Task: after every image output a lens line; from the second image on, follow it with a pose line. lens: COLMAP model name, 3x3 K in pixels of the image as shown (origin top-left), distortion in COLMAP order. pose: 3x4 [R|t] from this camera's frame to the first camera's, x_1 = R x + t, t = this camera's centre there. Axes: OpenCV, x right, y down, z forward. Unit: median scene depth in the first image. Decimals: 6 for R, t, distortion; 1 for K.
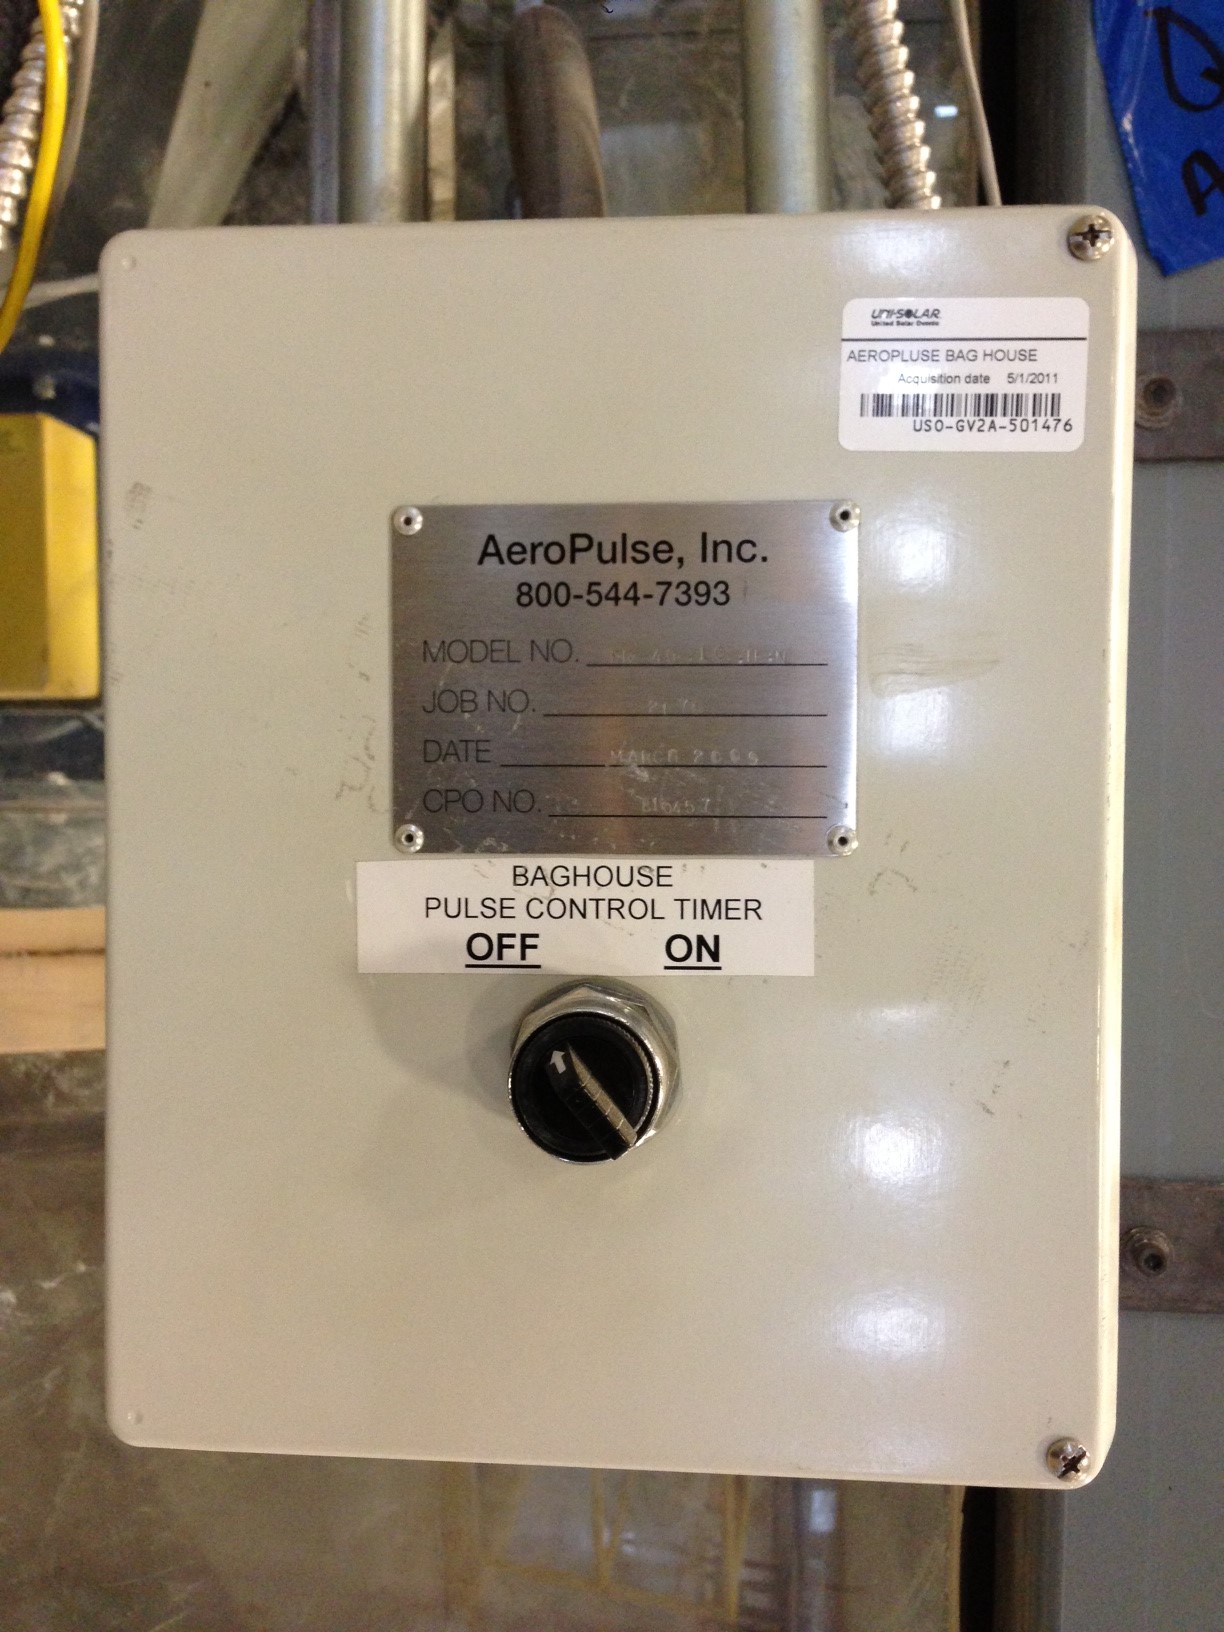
lens RADIAL K [[1510.3, 0, 608.2], [0, 1510.3, 818.2], [0, 0, 1]] dist [0.055599, 0.000000]
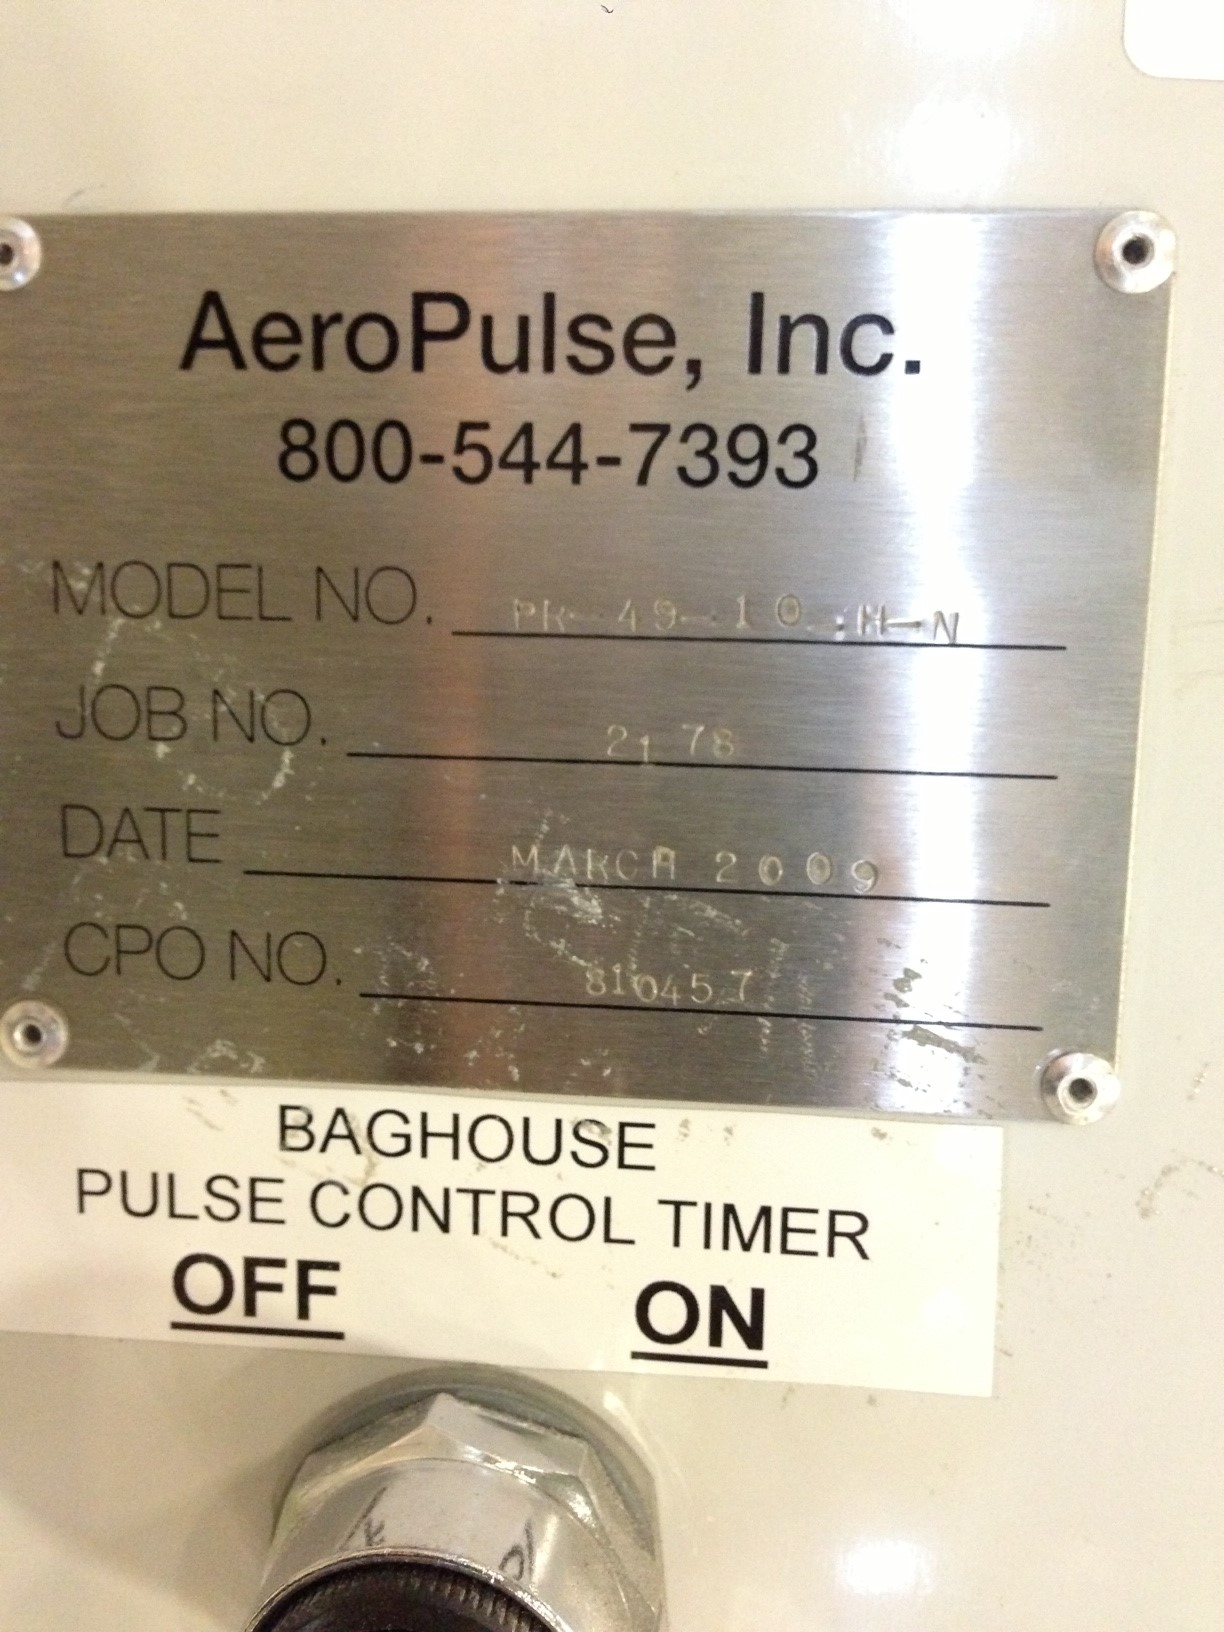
lens RADIAL K [[1510.3, 0, 620.6], [0, 1510.3, 813.7], [0, 0, 1]] dist [0.055599, 0.000000]
pose [[0.999642, 0.026260, -0.005096, 0.032942], [-0.026156, 0.999468, 0.019480, -0.061685], [0.005604, -0.019340, 0.999797, 0.591615]]
